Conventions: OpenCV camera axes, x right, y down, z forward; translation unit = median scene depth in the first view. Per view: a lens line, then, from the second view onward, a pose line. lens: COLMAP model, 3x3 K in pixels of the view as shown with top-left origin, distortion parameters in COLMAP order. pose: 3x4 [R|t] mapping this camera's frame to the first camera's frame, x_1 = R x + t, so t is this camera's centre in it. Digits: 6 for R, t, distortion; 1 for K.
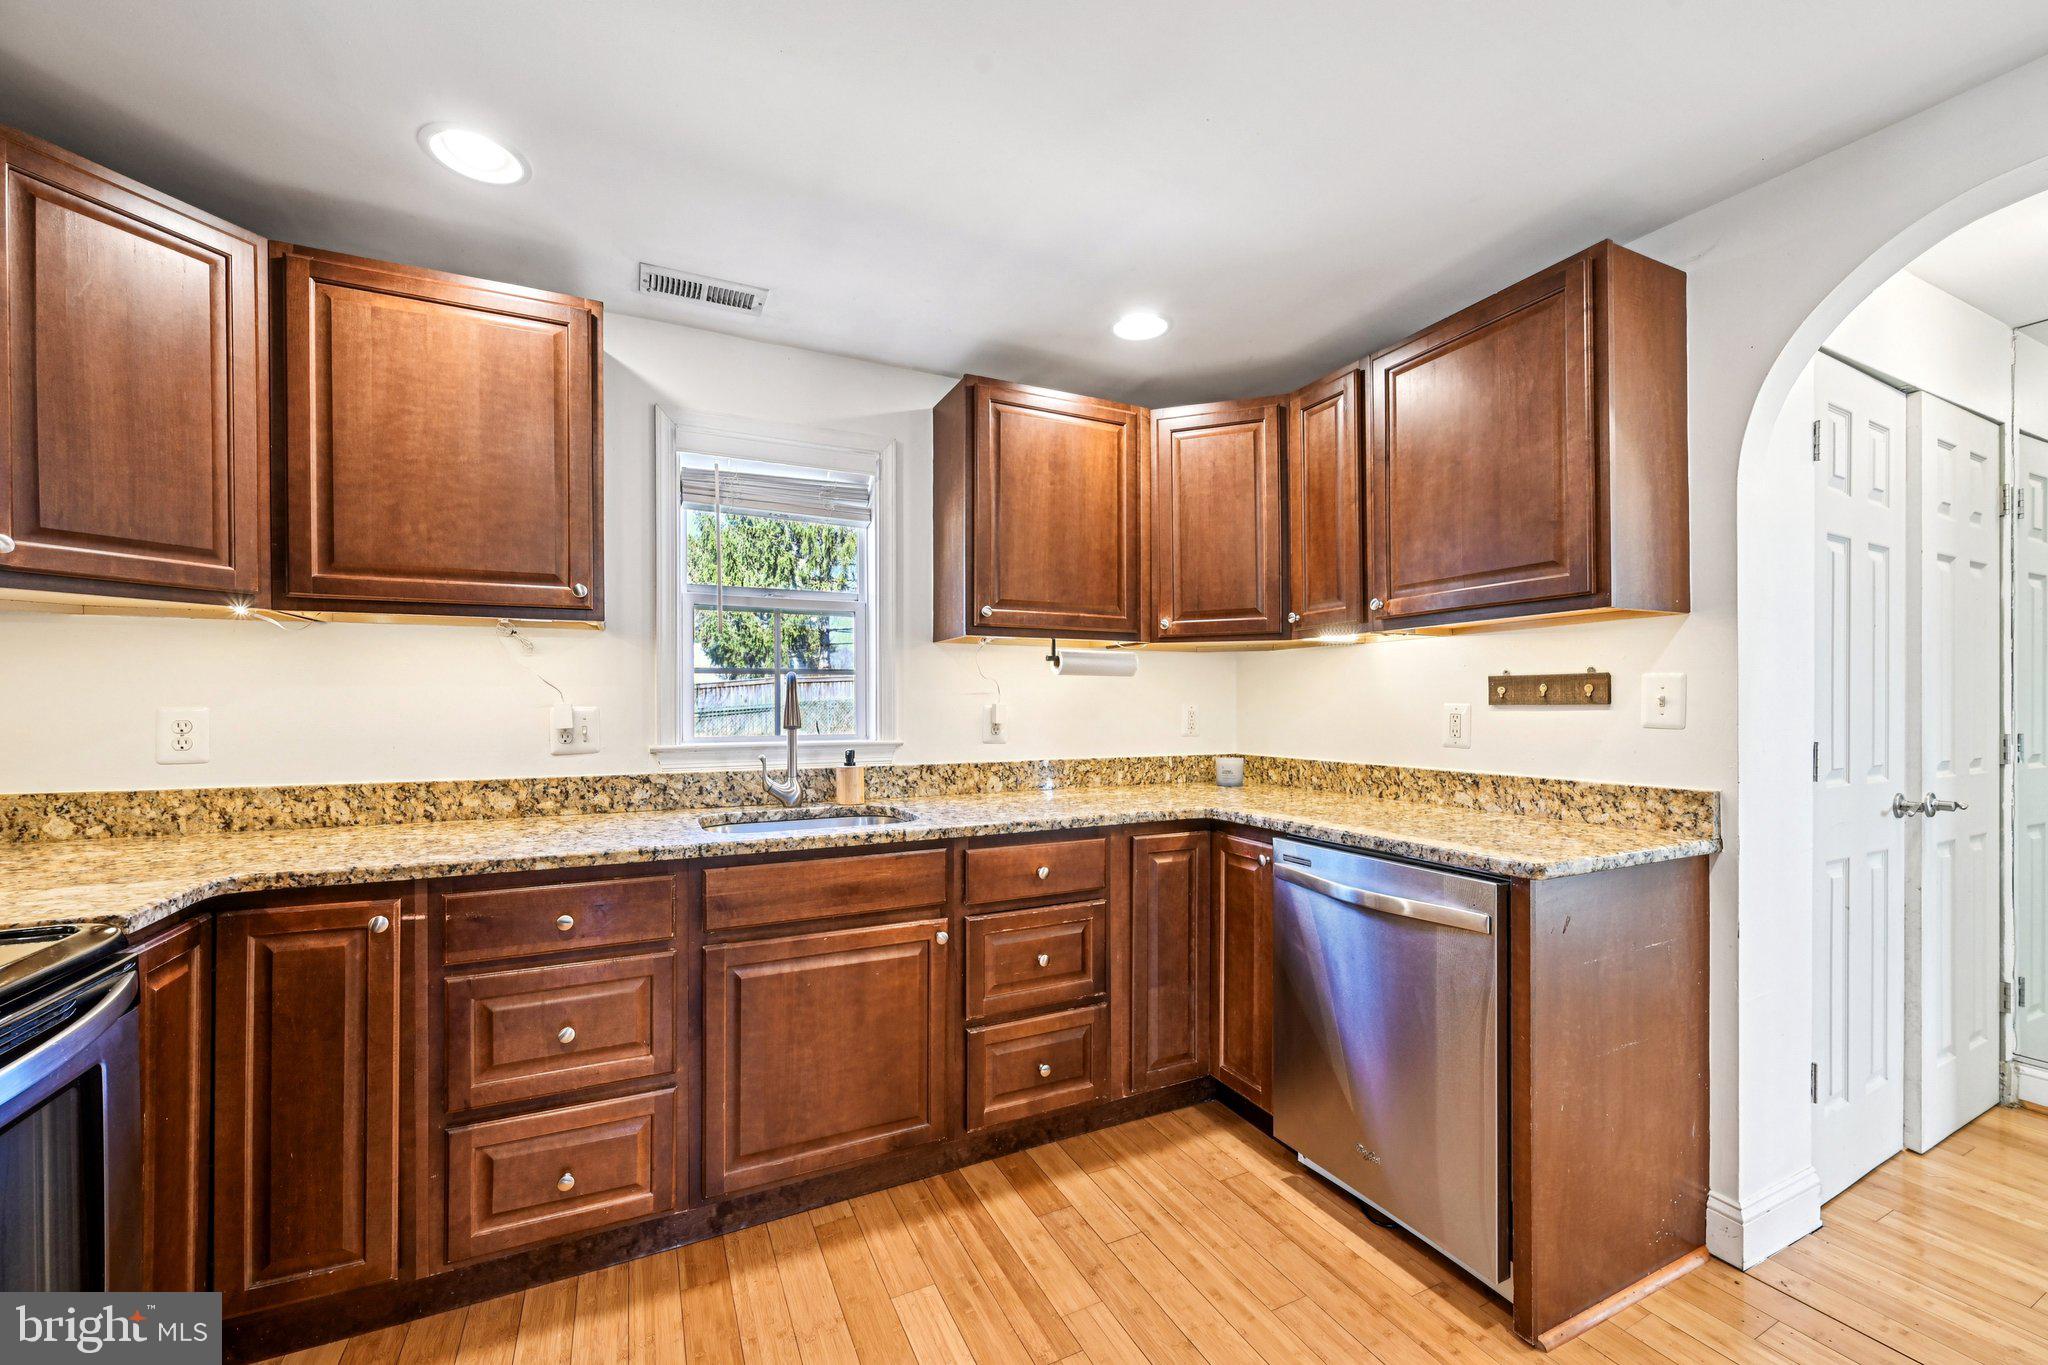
lens RADIAL K [[805.4, 0, 1029.9], [0, 805.4, 706.0], [0, 0, 1]] dist [-0.001694, -0.000353]
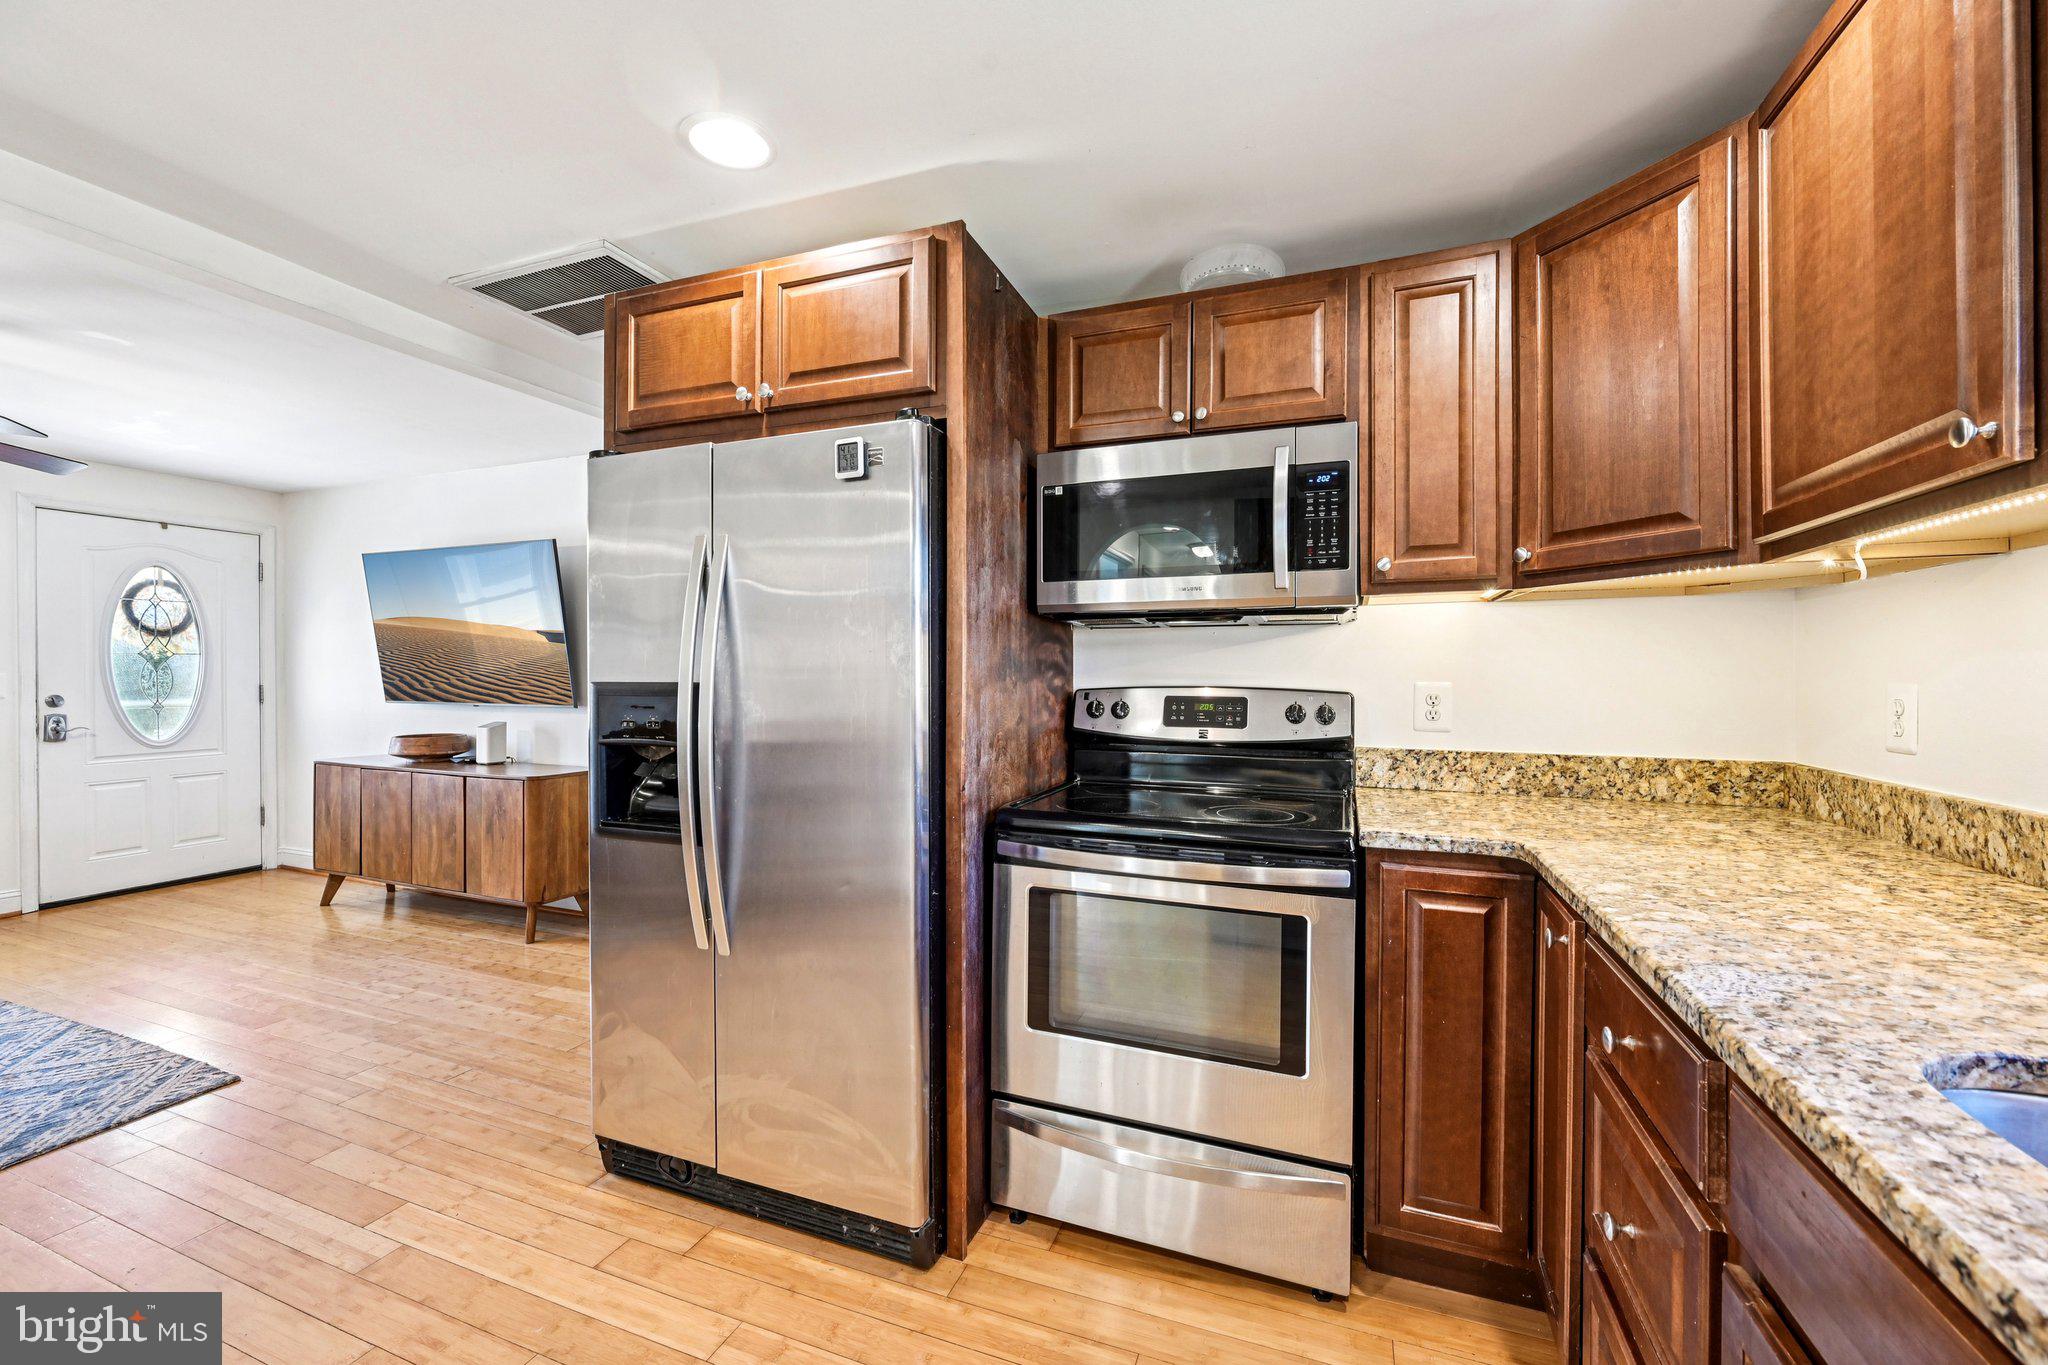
lens RADIAL K [[805.4, 0, 1030.9], [0, 805.4, 680.7], [0, 0, 1]] dist [-0.001694, -0.000353]
pose [[-0.729610, 0.002785, -0.683858, 0.122410], [-0.005634, 0.999933, 0.010083, -0.004123], [0.683840, 0.011209, -0.729546, 0.881792]]
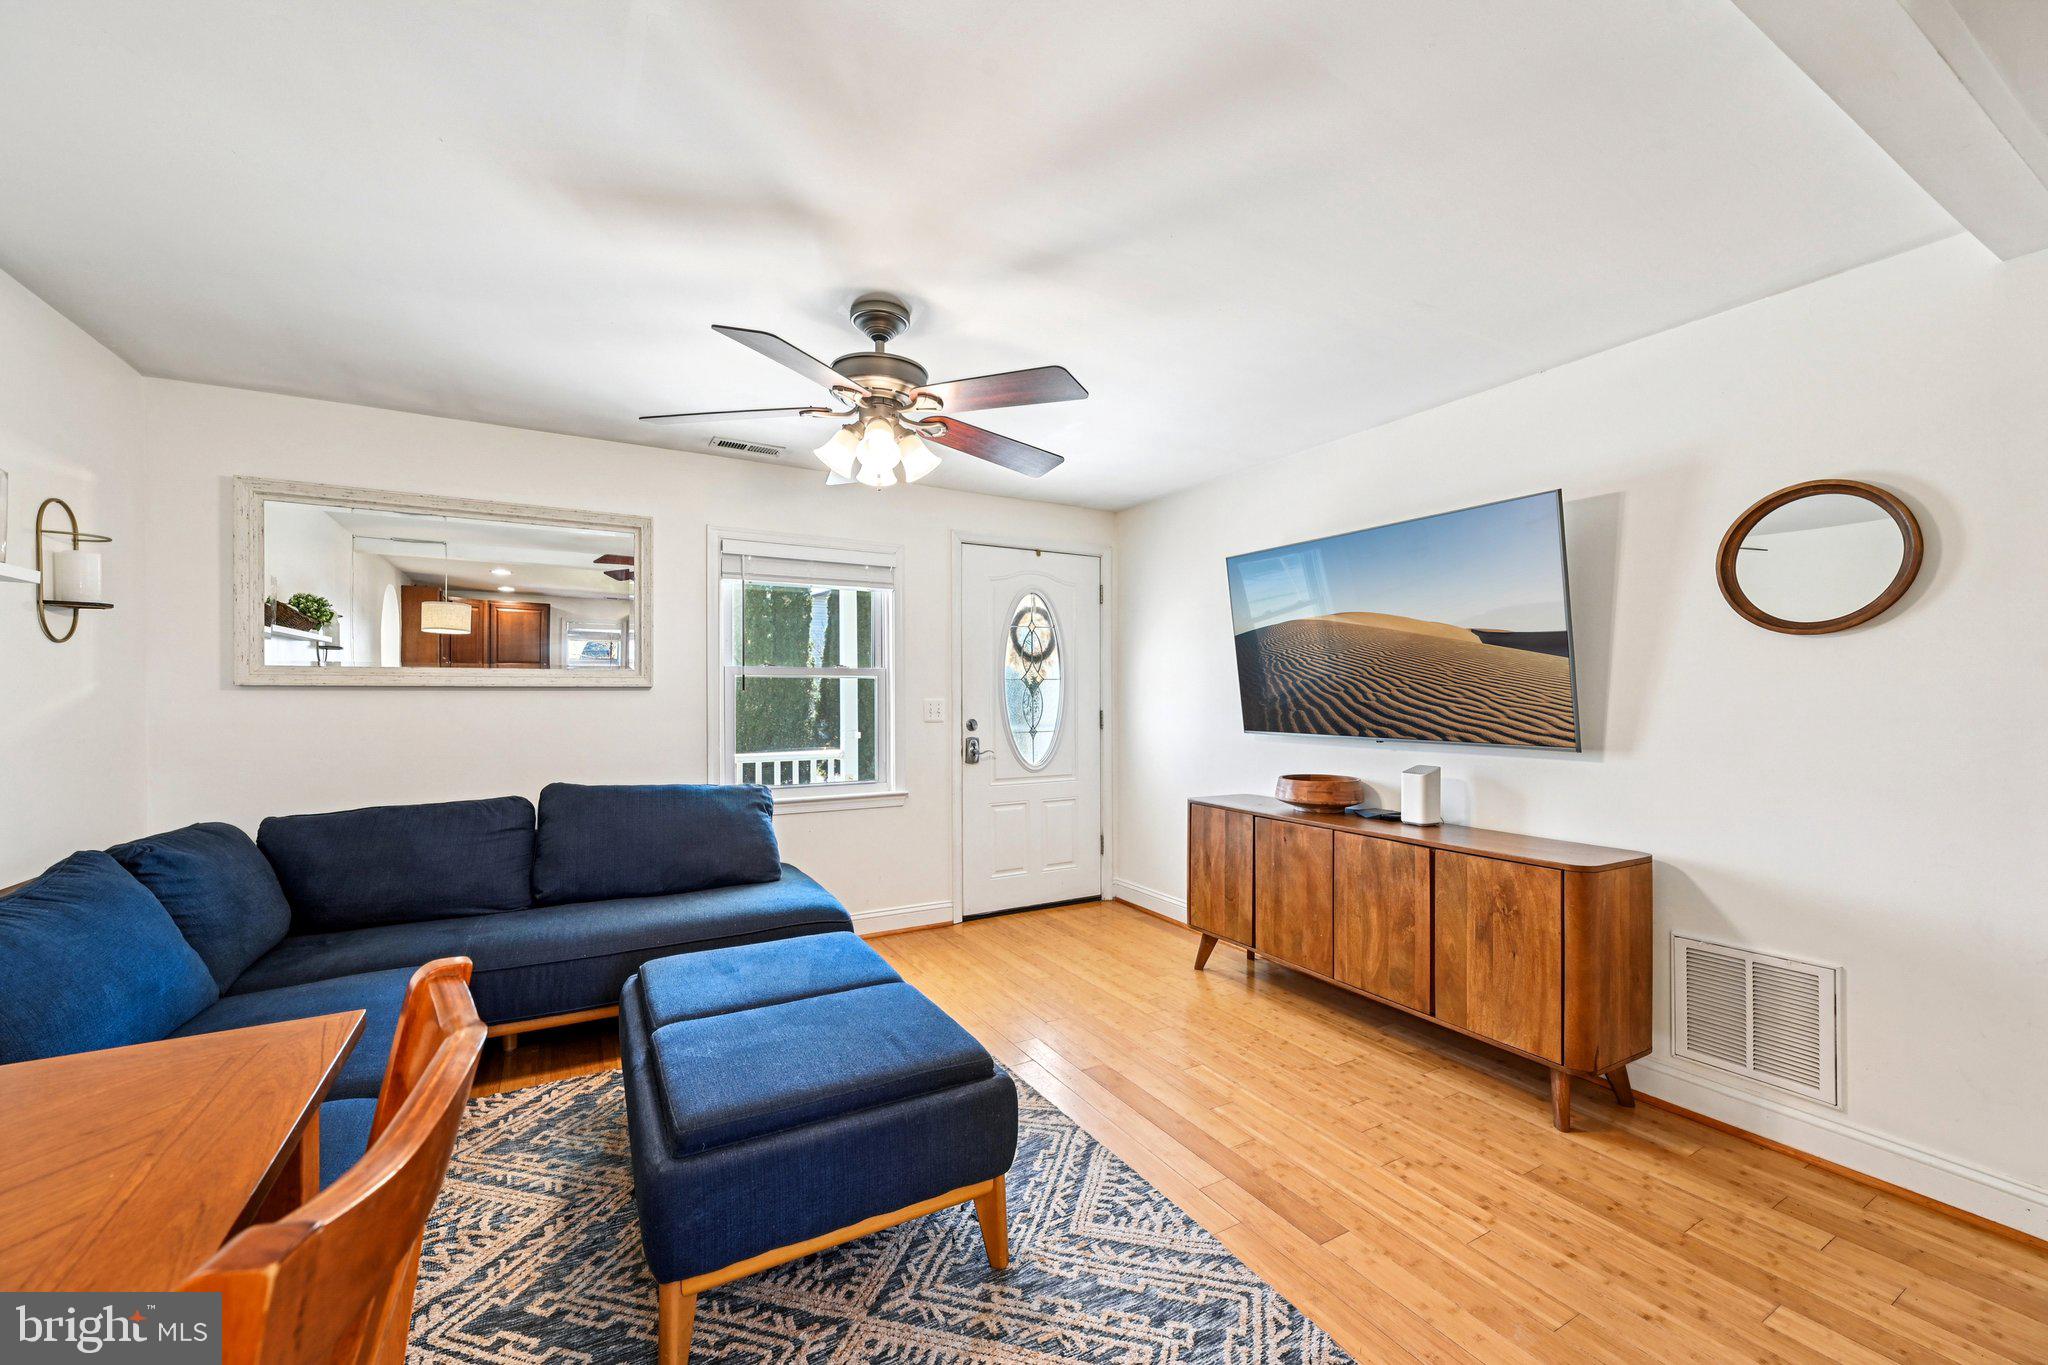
lens RADIAL K [[805.4, 0, 1031.3], [0, 805.4, 694.1], [0, 0, 1]] dist [-0.001694, -0.000353]
pose [[-0.997435, 0.000288, -0.071575, 0.529427], [0.000242, 1.000000, 0.000648, -0.002323], [0.071575, 0.000629, -0.997435, -0.120892]]
